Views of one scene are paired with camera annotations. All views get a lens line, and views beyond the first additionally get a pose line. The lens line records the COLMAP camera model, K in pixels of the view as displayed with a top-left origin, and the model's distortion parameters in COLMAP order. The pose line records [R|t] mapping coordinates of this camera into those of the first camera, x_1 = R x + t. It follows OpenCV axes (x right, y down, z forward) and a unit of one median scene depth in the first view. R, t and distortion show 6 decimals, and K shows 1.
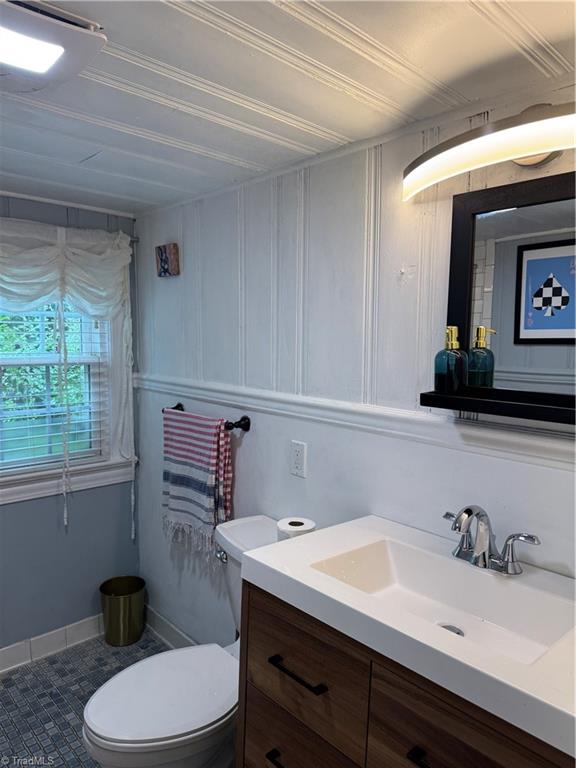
lens RADIAL K [[543.7, 0, 288.9], [0, 543.7, 398.3], [0, 0, 1]] dist [0.119224, -0.162247]
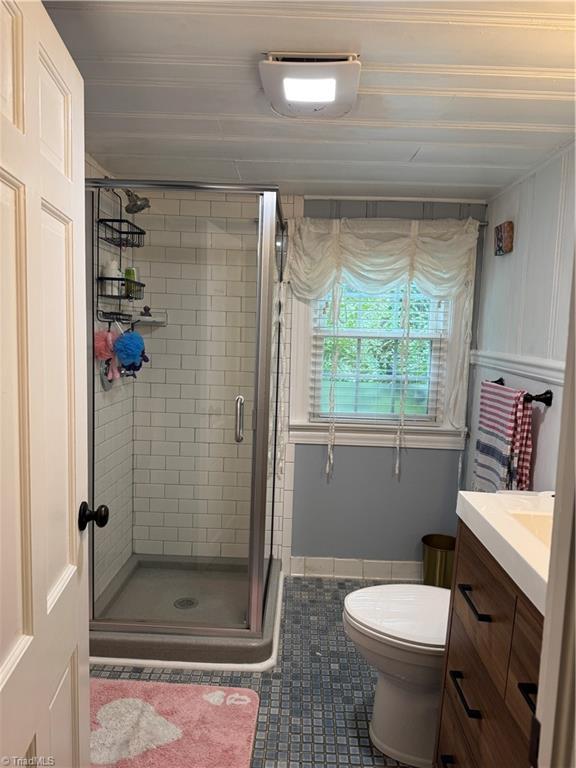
lens RADIAL K [[543.7, 0, 288.9], [0, 543.7, 398.3], [0, 0, 1]] dist [0.119224, -0.162247]
pose [[0.720610, 0.099532, -0.686160, 0.235345], [-0.103112, 0.994022, 0.035900, 0.052918], [0.685631, 0.044881, 0.726564, -0.024248]]
